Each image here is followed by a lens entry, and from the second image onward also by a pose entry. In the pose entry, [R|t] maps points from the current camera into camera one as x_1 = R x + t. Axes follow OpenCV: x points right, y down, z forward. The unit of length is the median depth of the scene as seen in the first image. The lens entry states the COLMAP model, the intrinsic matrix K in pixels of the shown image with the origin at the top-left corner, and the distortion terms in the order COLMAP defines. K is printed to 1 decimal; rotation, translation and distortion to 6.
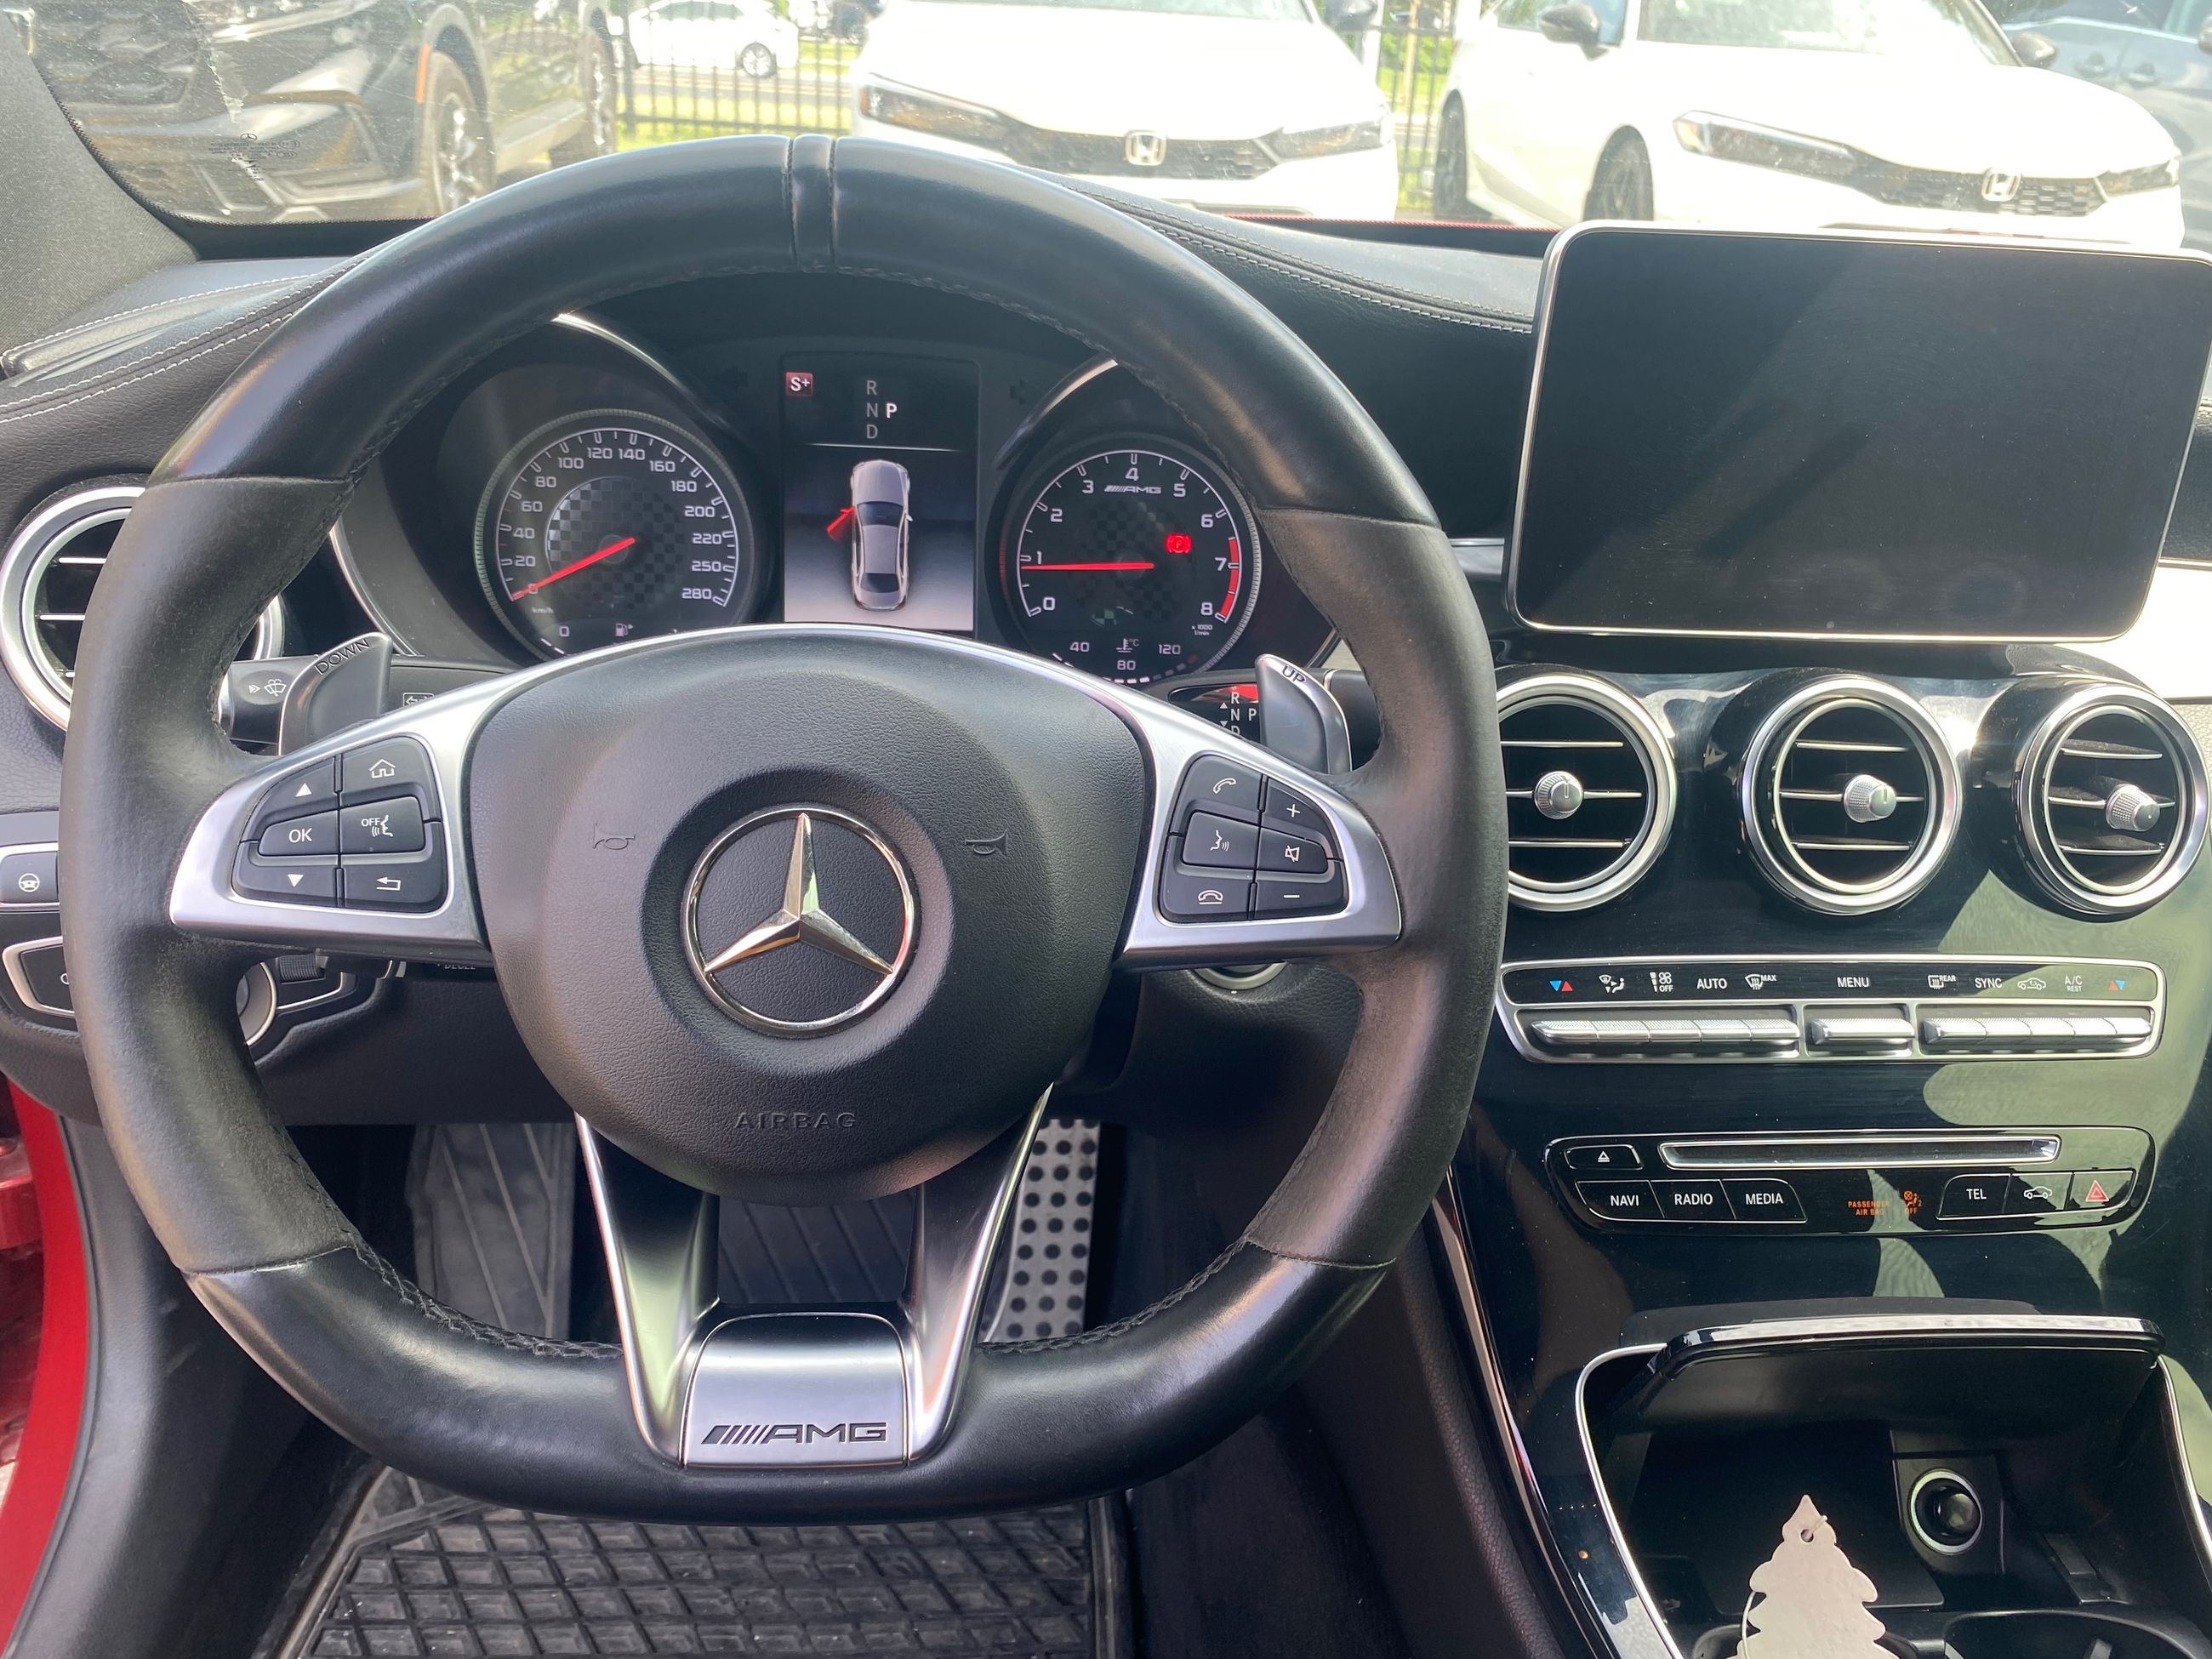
lens RADIAL K [[1711.9, 0, 1121.0], [0, 1711.9, 833.9], [0, 0, 1]] dist [-0.010908, 0.010787]
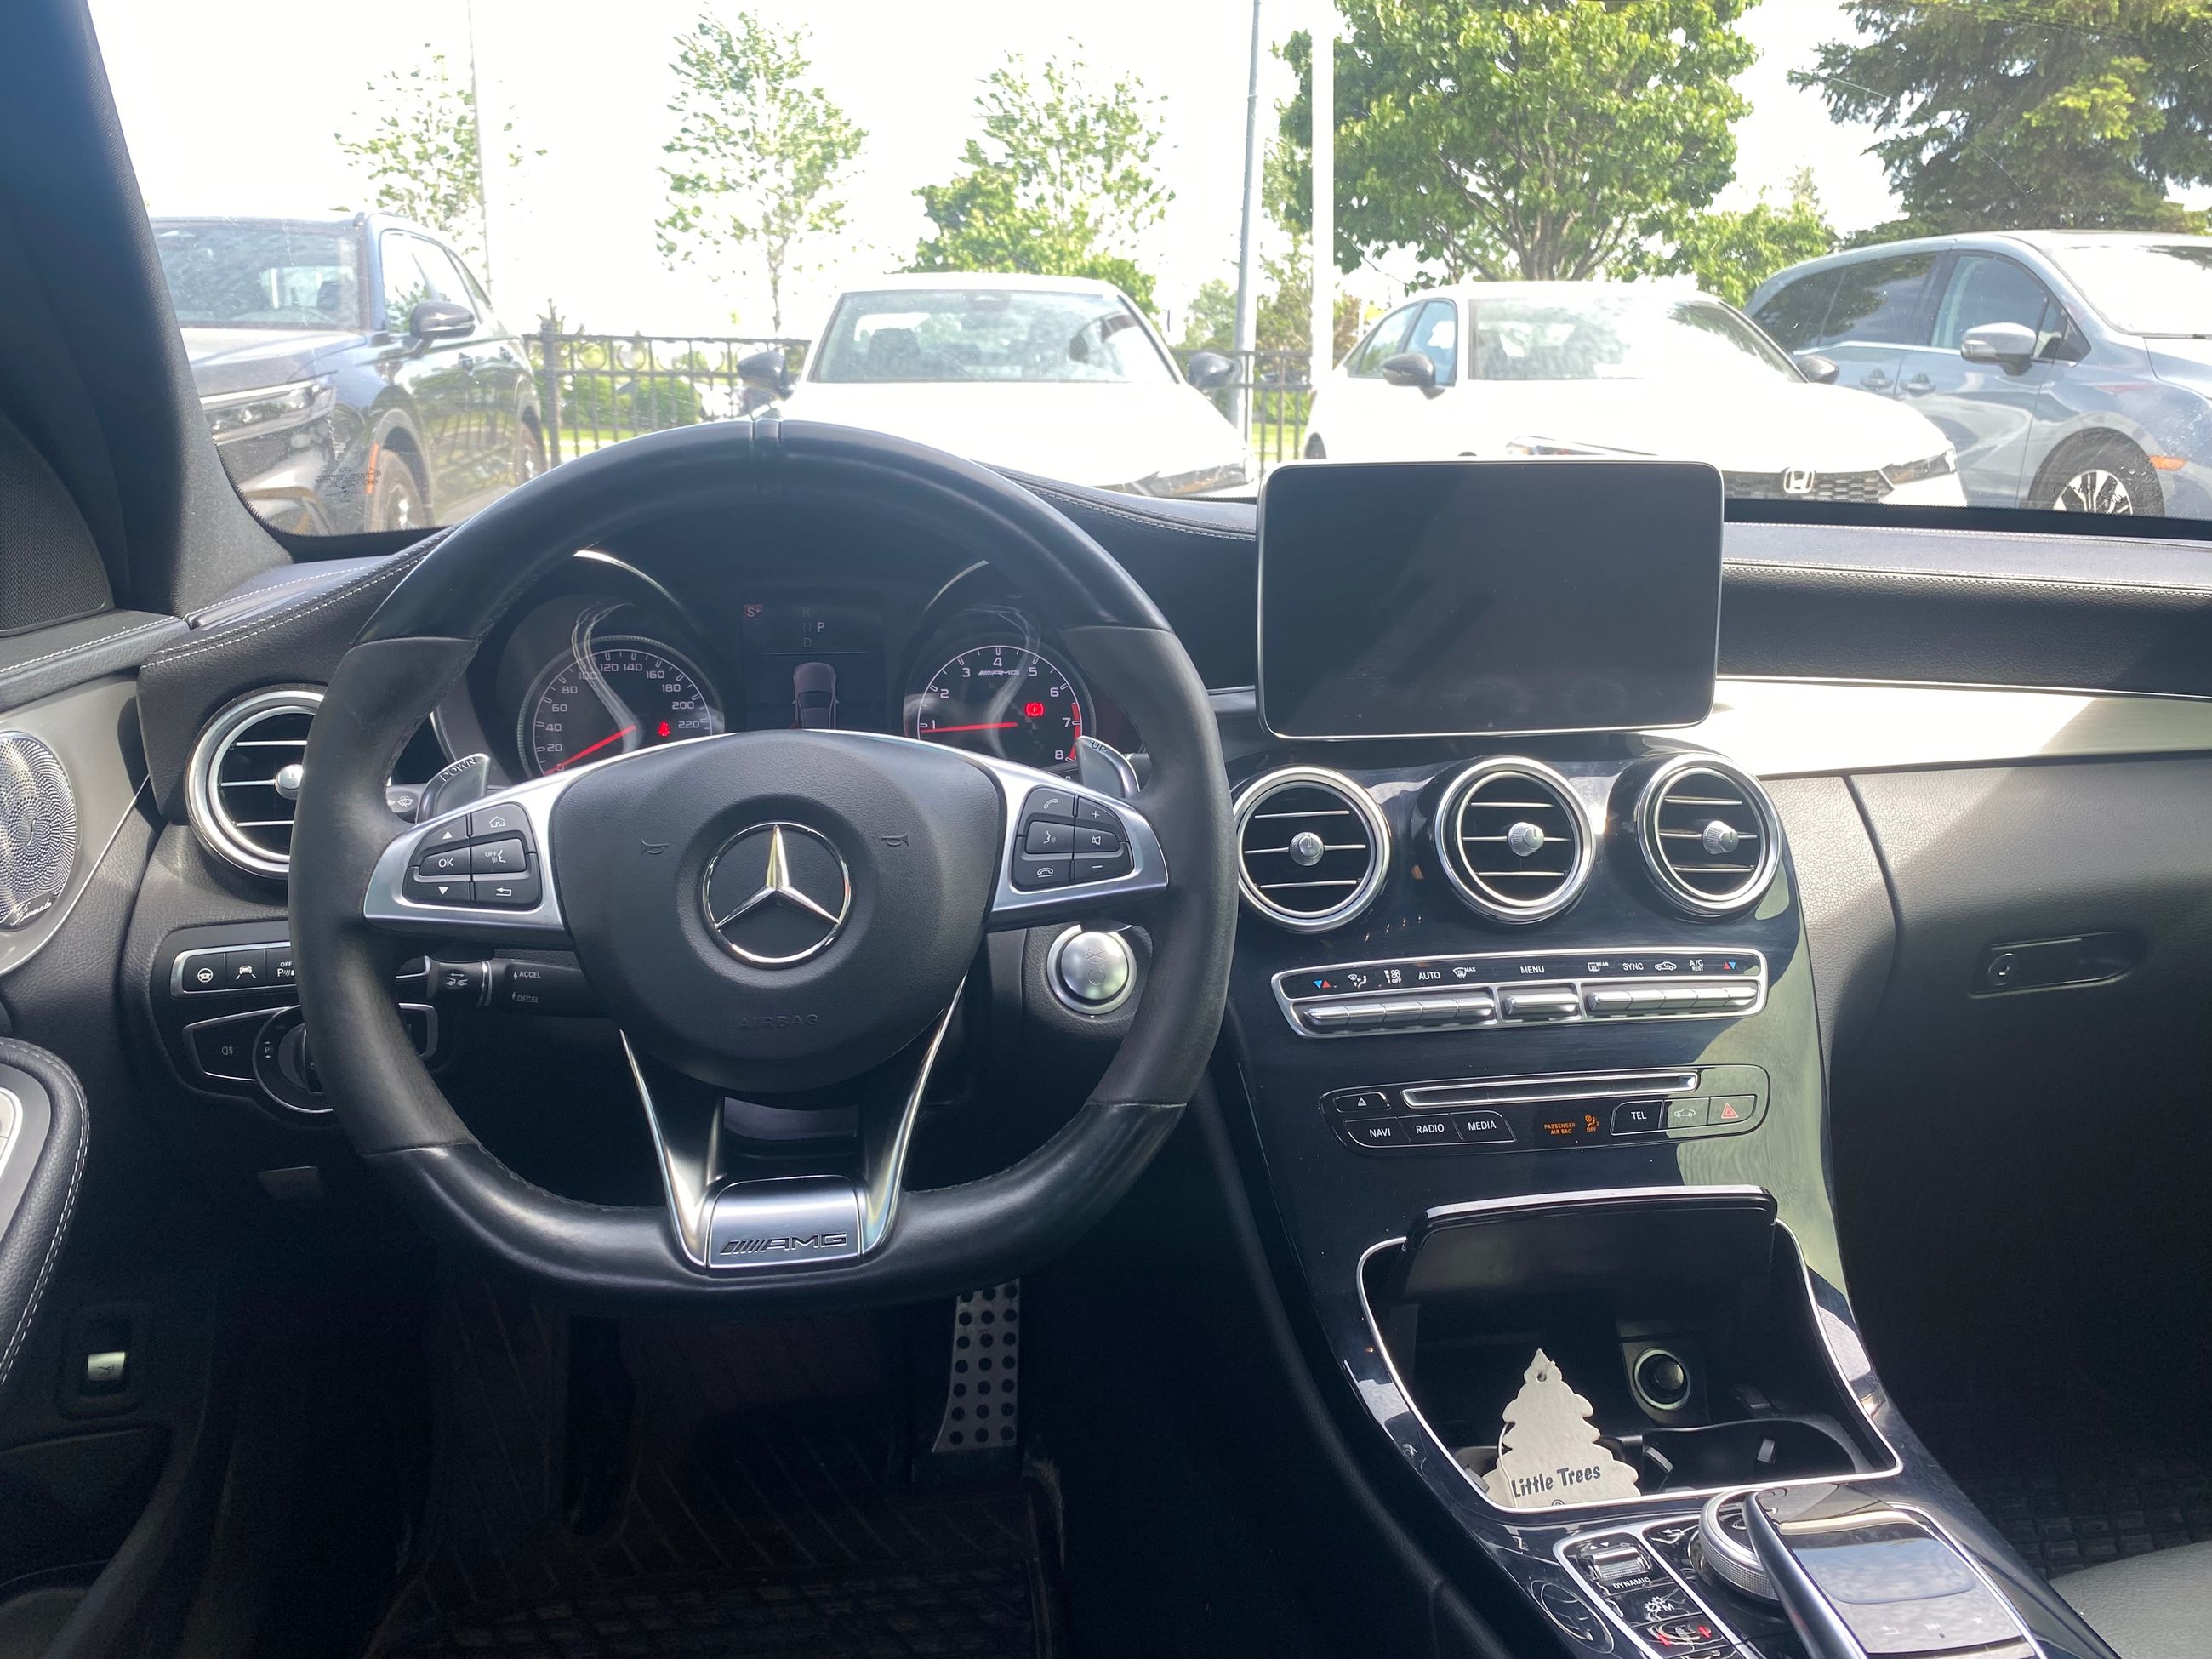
lens RADIAL K [[1715.3, 0, 1113.6], [0, 1715.3, 826.4], [0, 0, 1]] dist [0.016934, -0.026642]
pose [[0.997074, -0.064810, 0.040544, 0.037159], [0.071492, 0.978339, -0.194272, 0.201556], [-0.027075, 0.196602, 0.980109, -0.347857]]
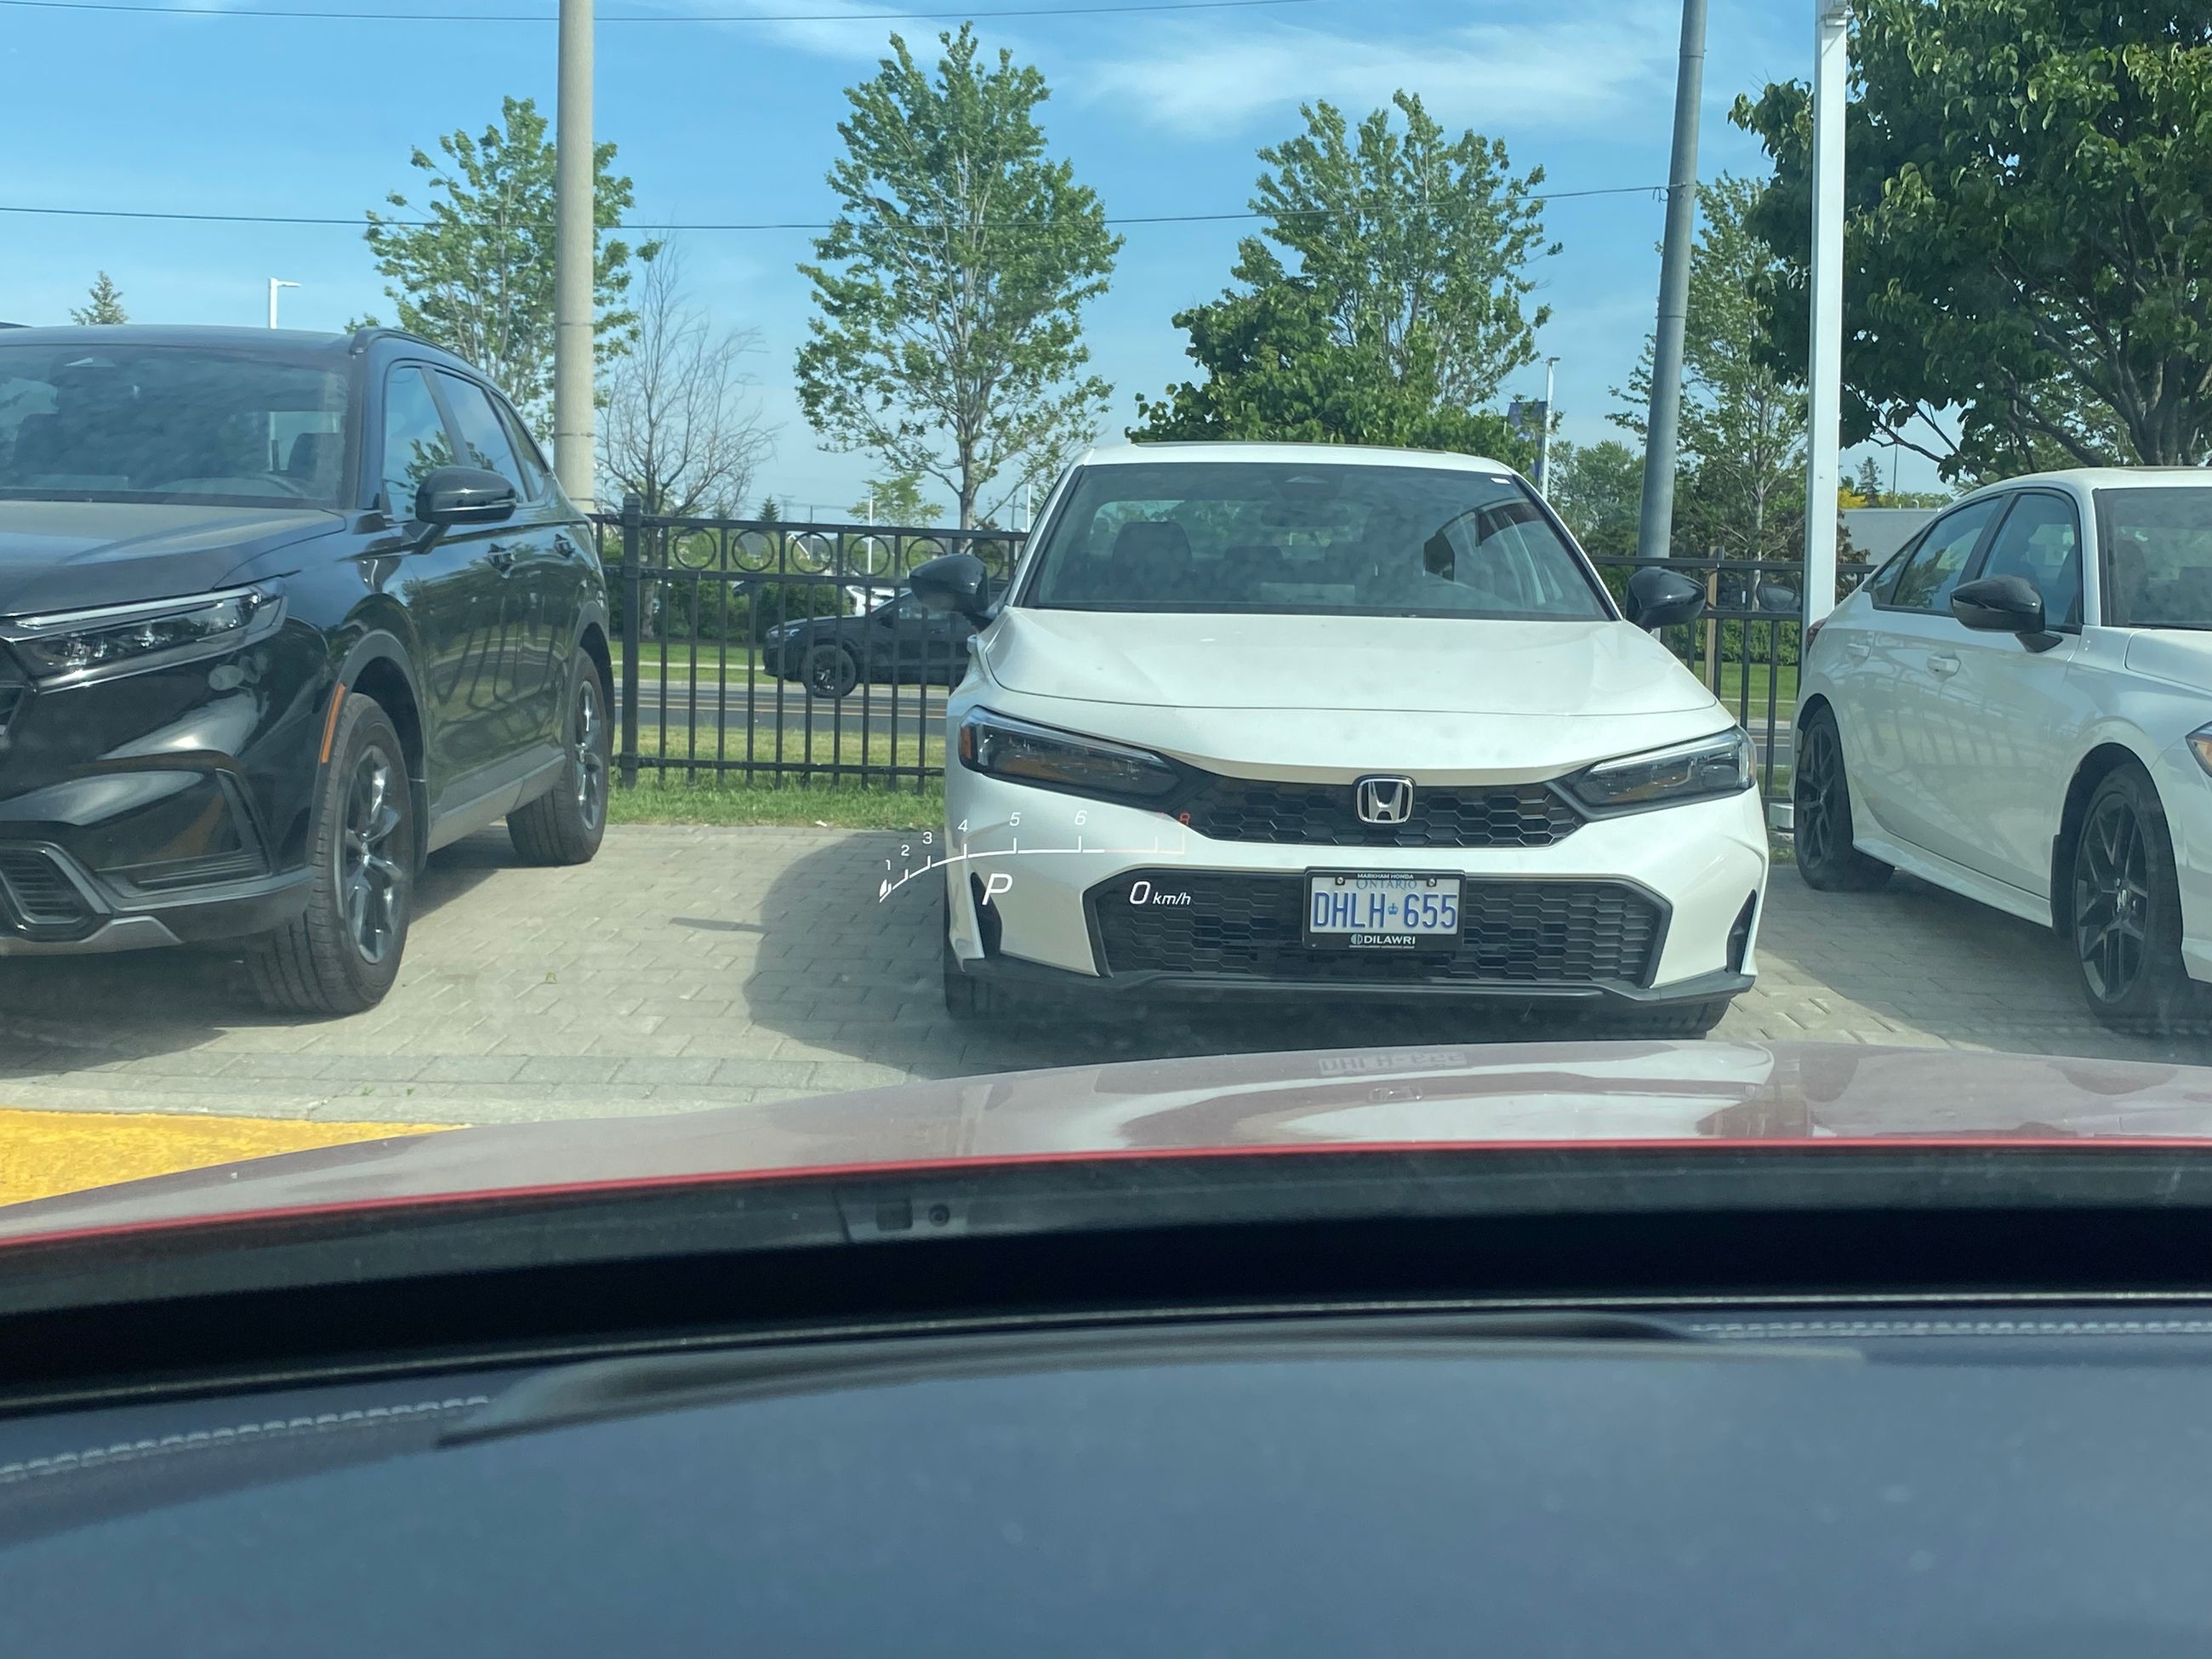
lens RADIAL K [[2559.9, 0, 1124.9], [0, 2559.9, 897.5], [0, 0, 1]] dist [0.071876, 0.000000]
pose [[0.997282, -0.021480, -0.070479, -0.103158], [-0.002708, 0.945230, -0.326393, -0.234719], [0.073629, 0.325696, 0.942603, 0.375135]]
